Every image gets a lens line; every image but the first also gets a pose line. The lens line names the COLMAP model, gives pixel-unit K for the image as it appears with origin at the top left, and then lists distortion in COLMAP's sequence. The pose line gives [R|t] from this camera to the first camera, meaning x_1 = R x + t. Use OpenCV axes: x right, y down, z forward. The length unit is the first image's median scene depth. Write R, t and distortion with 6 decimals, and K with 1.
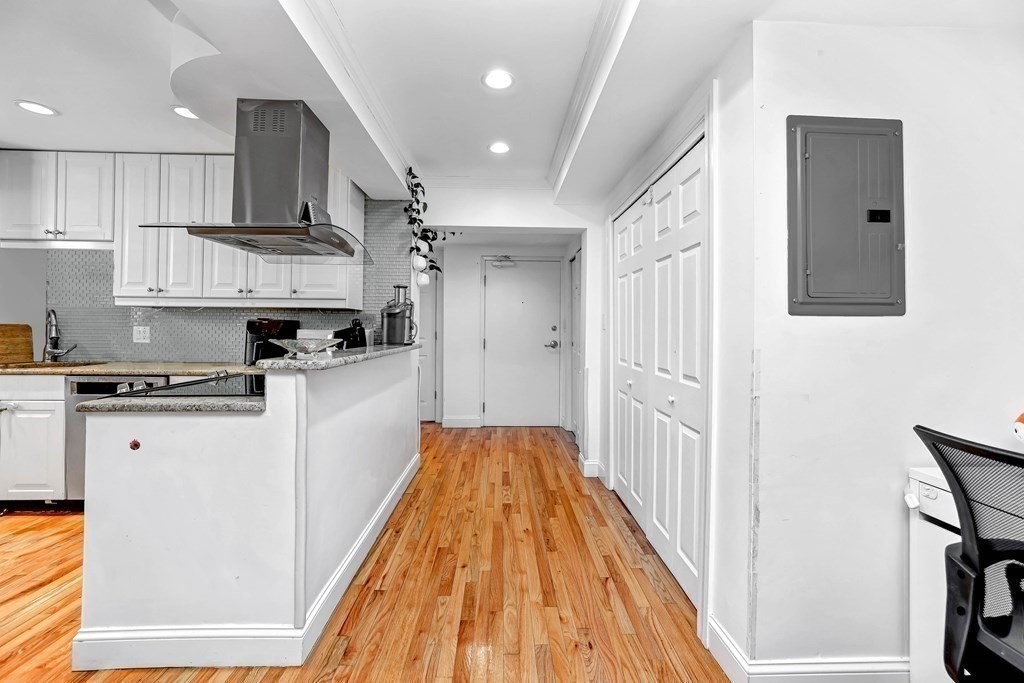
lens RADIAL K [[442.4, 0, 513.2], [0, 442.4, 324.3], [0, 0, 1]] dist [-0.025226, 0.007064]
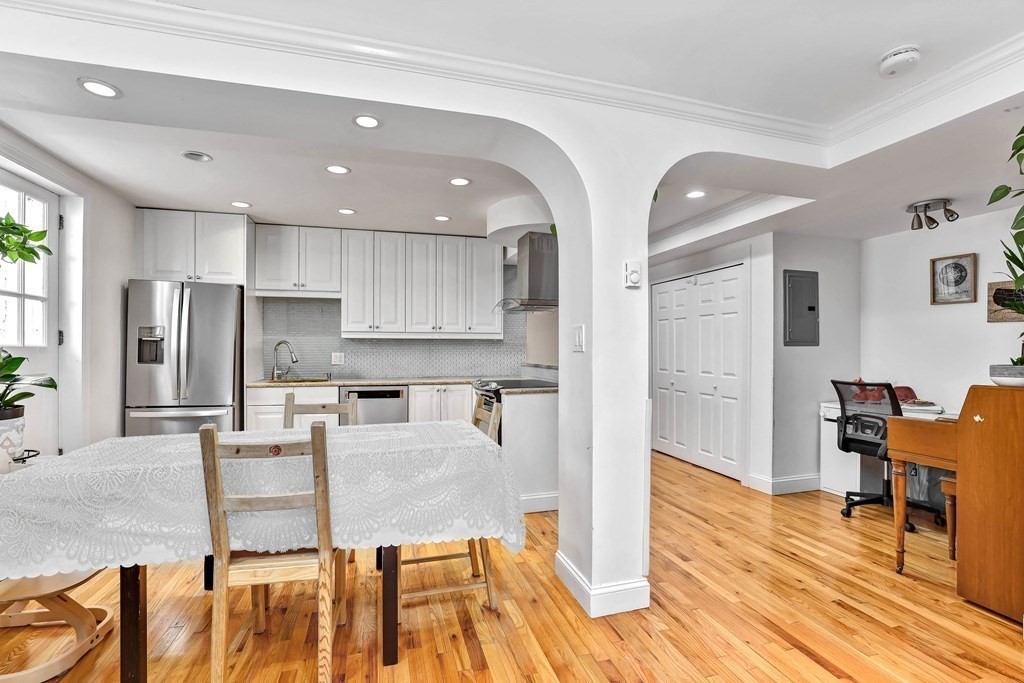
lens RADIAL K [[477.2, 0, 508.7], [0, 477.2, 349.7], [0, 0, 1]] dist [-0.030636, 0.010858]
pose [[0.967924, -0.008230, 0.251109, -0.787882], [0.004719, 0.999883, 0.014580, -0.024992], [-0.251199, -0.012928, 0.967849, -0.622786]]
